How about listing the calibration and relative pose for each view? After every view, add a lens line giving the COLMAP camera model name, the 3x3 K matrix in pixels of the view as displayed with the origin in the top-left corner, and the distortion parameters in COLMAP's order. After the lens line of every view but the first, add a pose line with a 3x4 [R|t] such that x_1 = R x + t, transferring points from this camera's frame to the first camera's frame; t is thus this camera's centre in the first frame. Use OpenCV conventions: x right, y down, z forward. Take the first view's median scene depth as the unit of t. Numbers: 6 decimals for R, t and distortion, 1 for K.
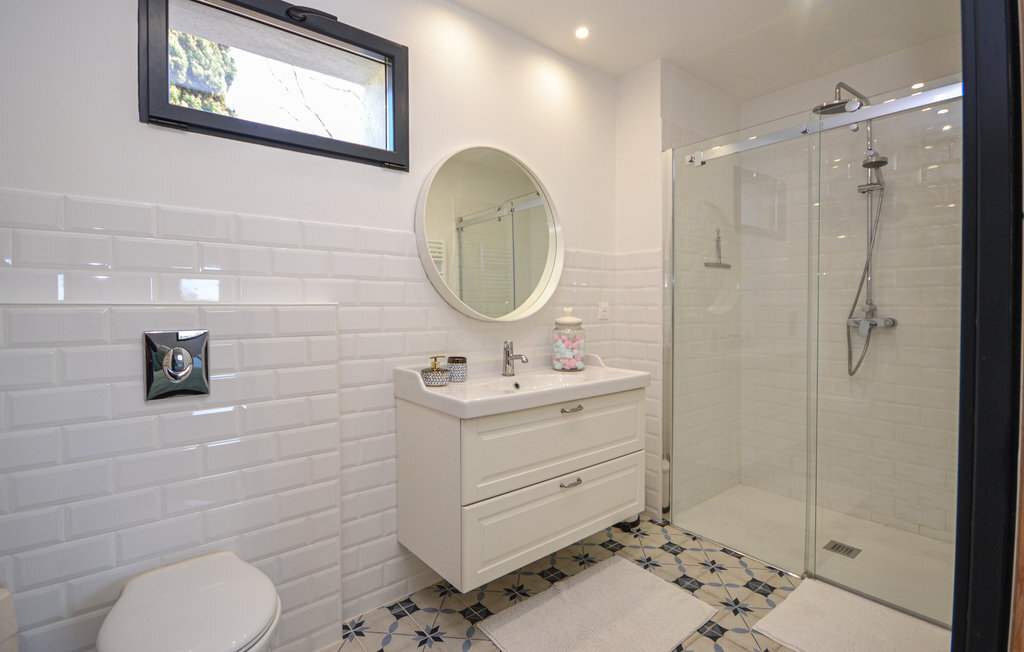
lens RADIAL K [[460.3, 0, 509.0], [0, 460.3, 324.3], [0, 0, 1]] dist [0.008951, -0.011929]
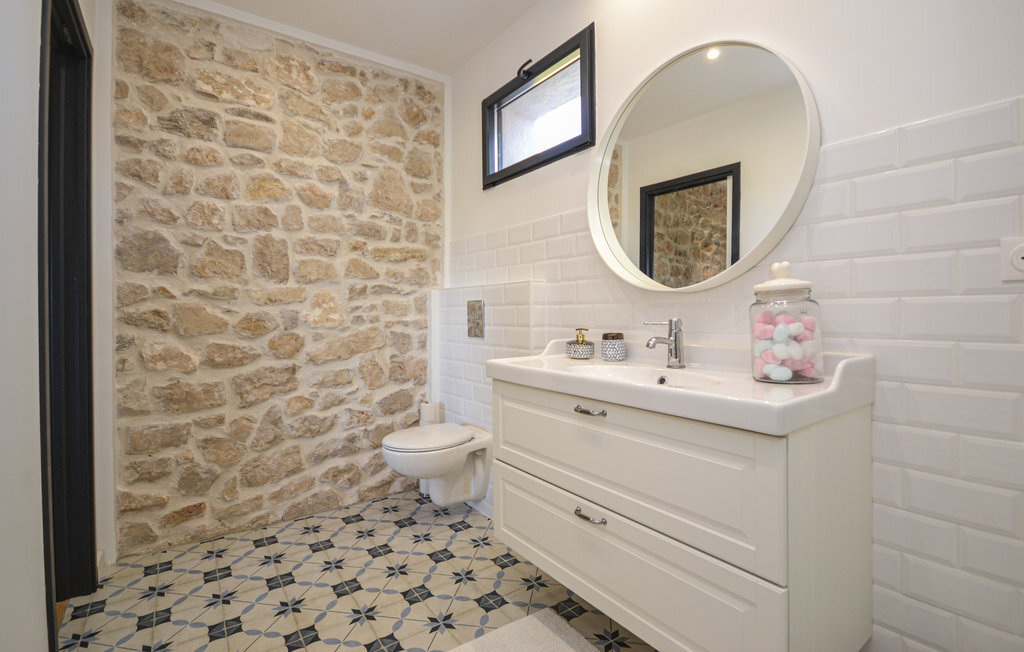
lens RADIAL K [[460.3, 0, 509.0], [0, 460.3, 318.9], [0, 0, 1]] dist [0.008951, -0.011929]
pose [[-0.027891, 0.024069, -0.999321, 0.828912], [-0.028103, 0.999296, 0.024853, 0.029171], [0.999216, 0.028777, -0.027195, 0.882009]]
